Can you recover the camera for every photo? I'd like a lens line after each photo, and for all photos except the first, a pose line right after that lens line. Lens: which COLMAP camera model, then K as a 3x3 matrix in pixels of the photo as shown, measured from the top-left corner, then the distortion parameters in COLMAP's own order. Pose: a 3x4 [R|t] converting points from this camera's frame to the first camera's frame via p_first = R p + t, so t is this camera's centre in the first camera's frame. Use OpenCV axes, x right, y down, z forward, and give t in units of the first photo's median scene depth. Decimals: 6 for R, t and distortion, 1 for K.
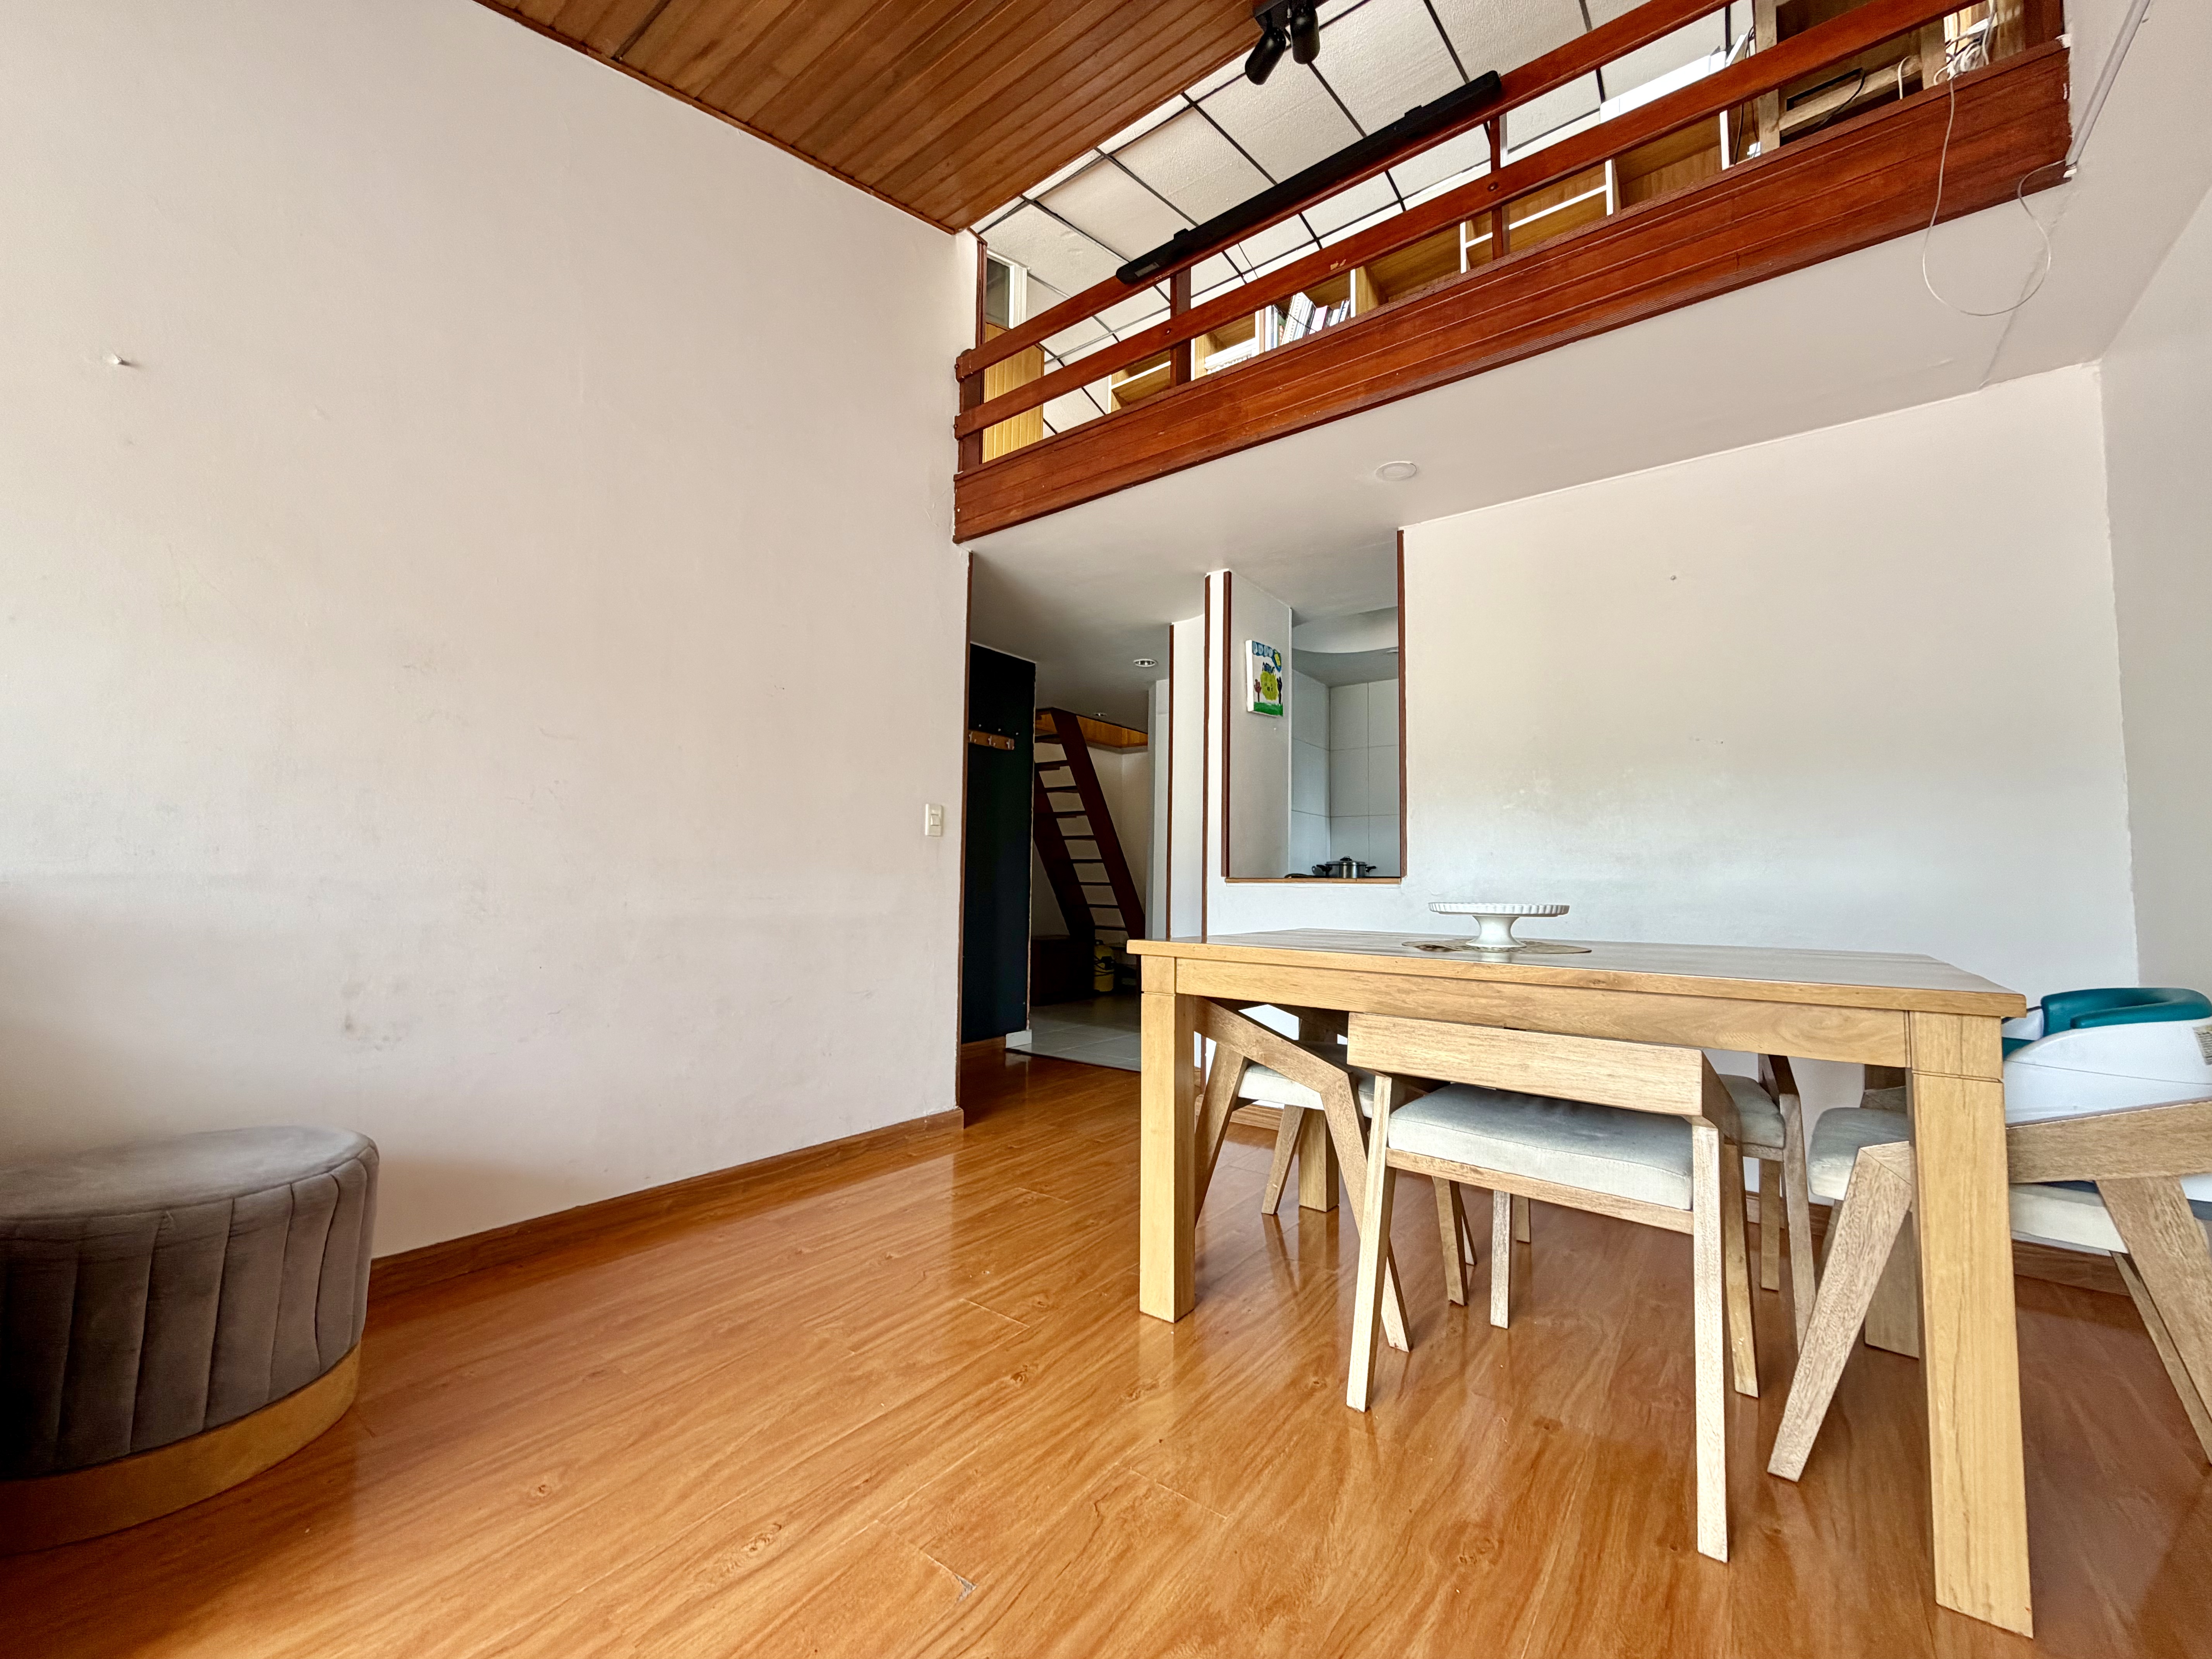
lens RADIAL K [[892.4, 0, 1090.2], [0, 892.4, 829.0], [0, 0, 1]] dist [0.002685, 0.000808]
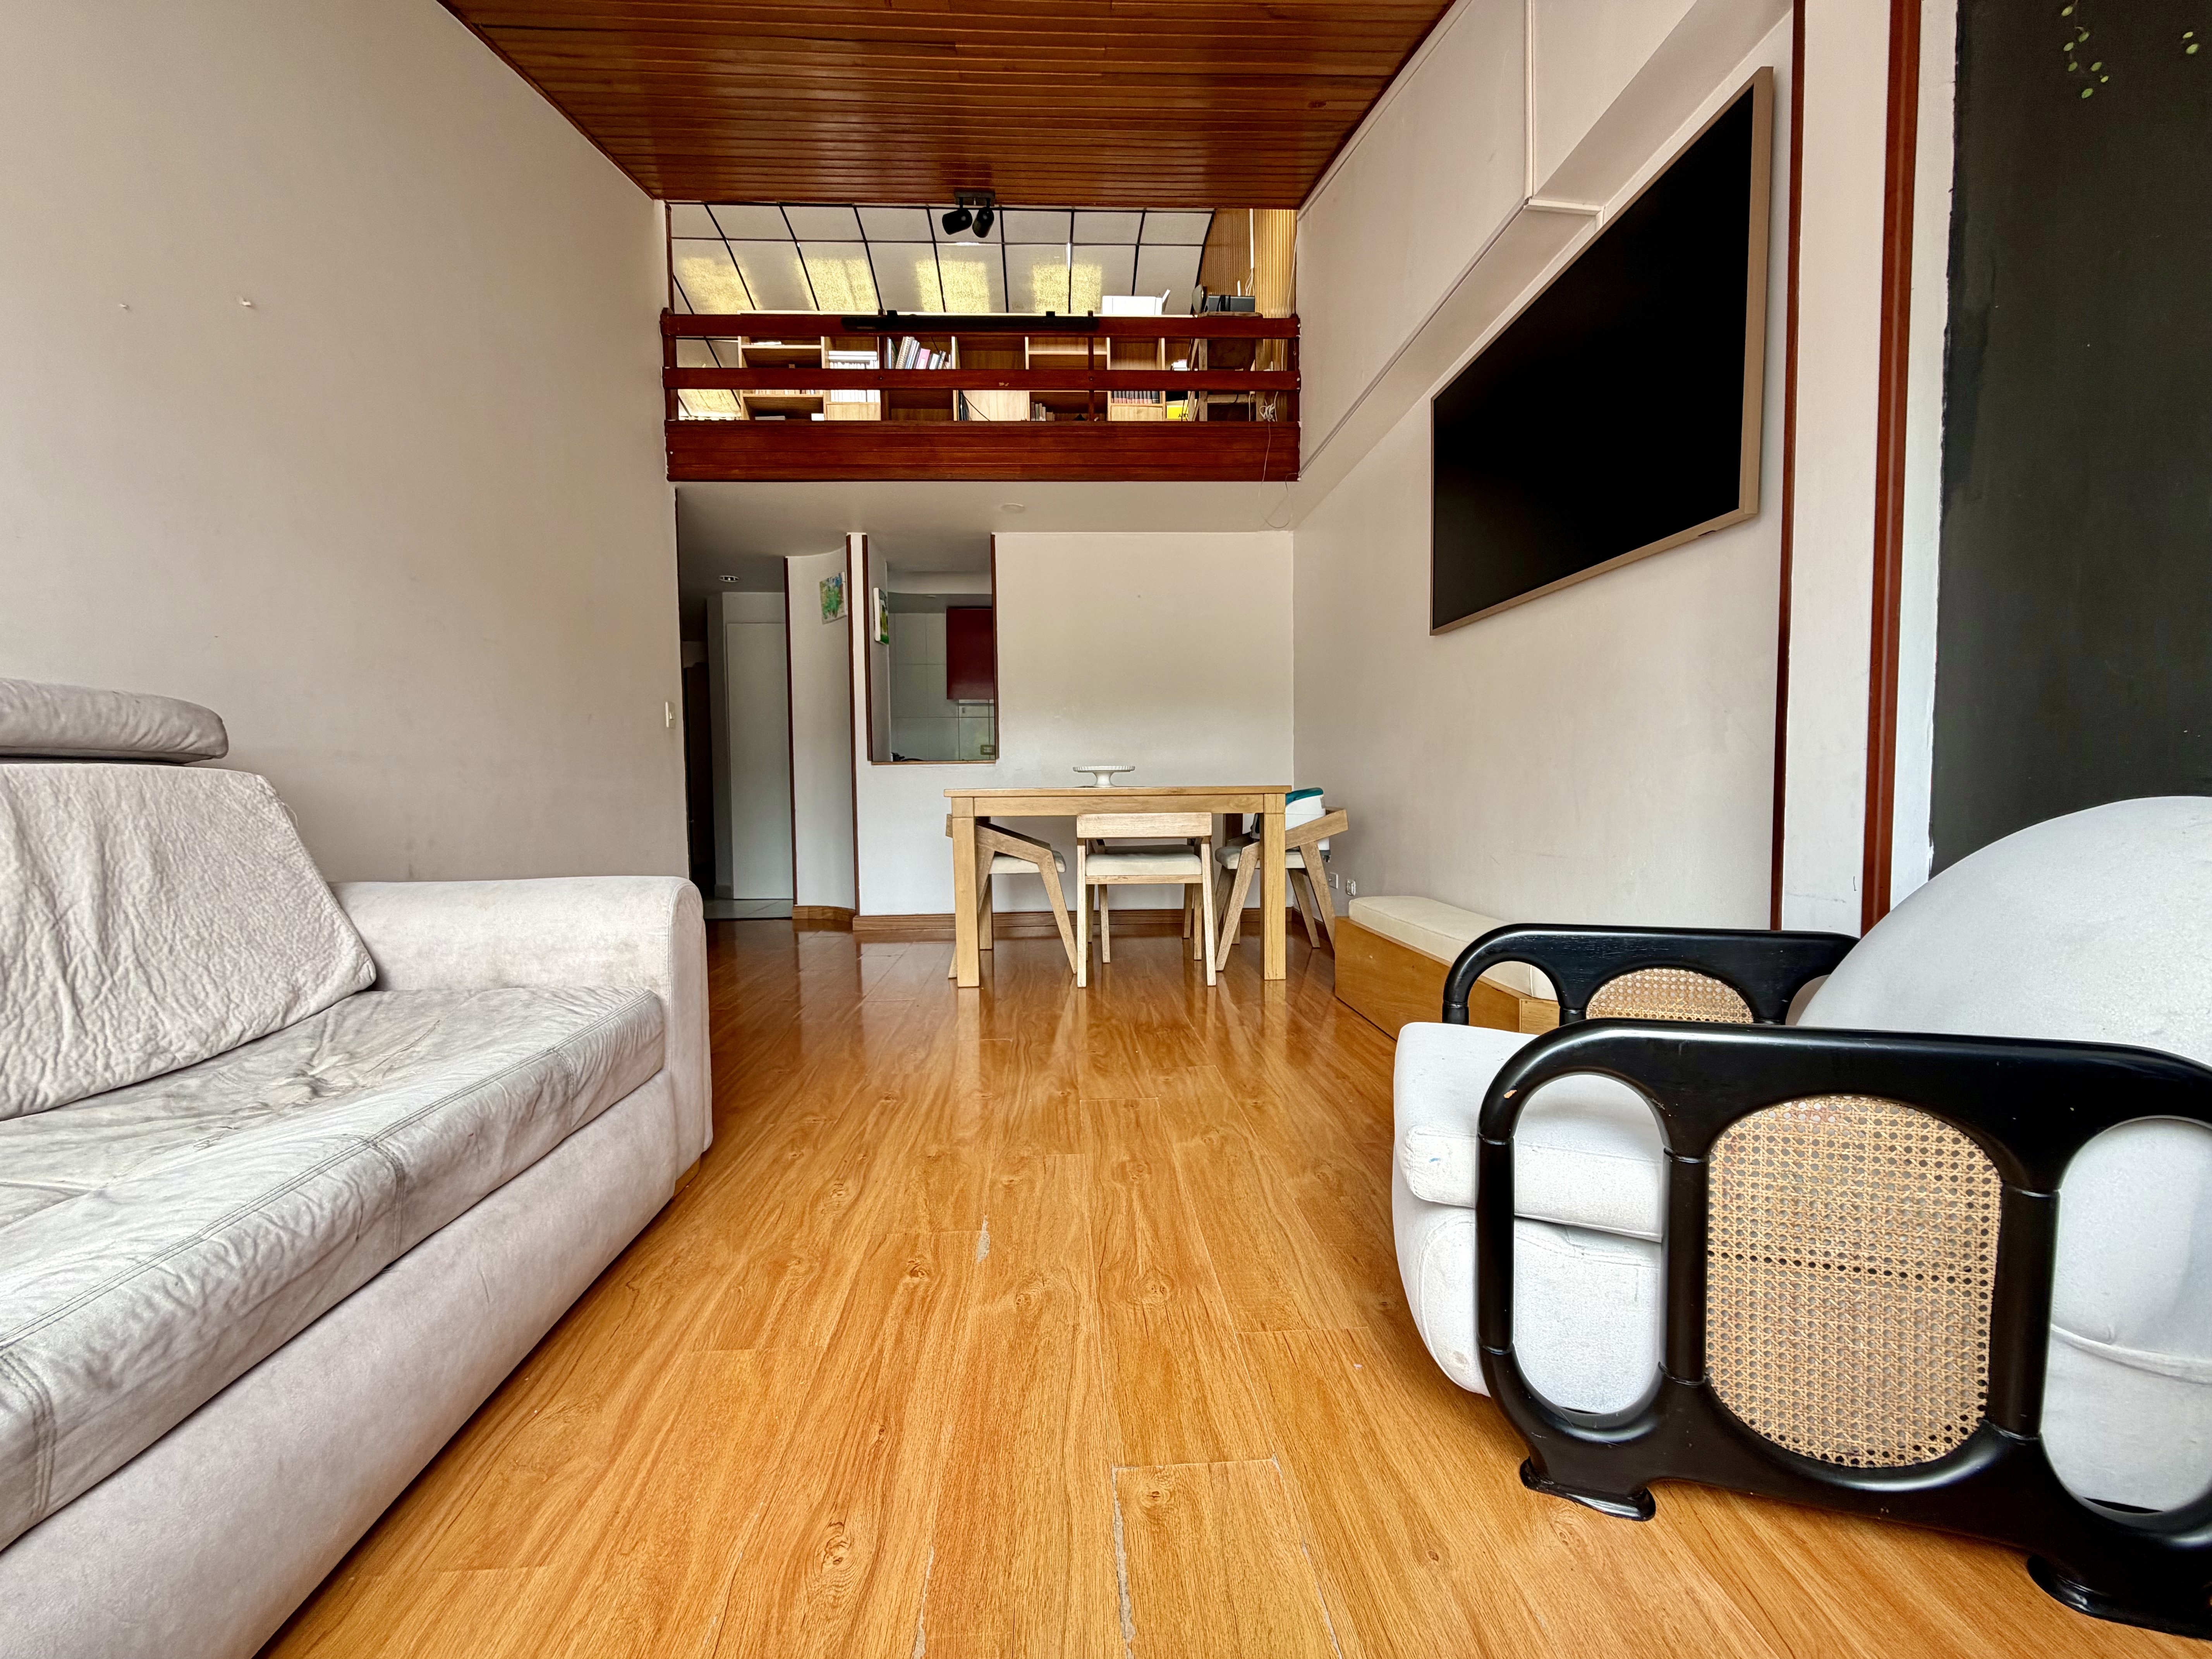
lens RADIAL K [[892.4, 0, 1107.0], [0, 892.4, 832.0], [0, 0, 1]] dist [0.002685, 0.000808]
pose [[0.760123, -0.059080, 0.647088, -0.933106], [-0.016091, 0.993841, 0.109641, 0.010034], [-0.649580, -0.093753, 0.754490, -0.600947]]
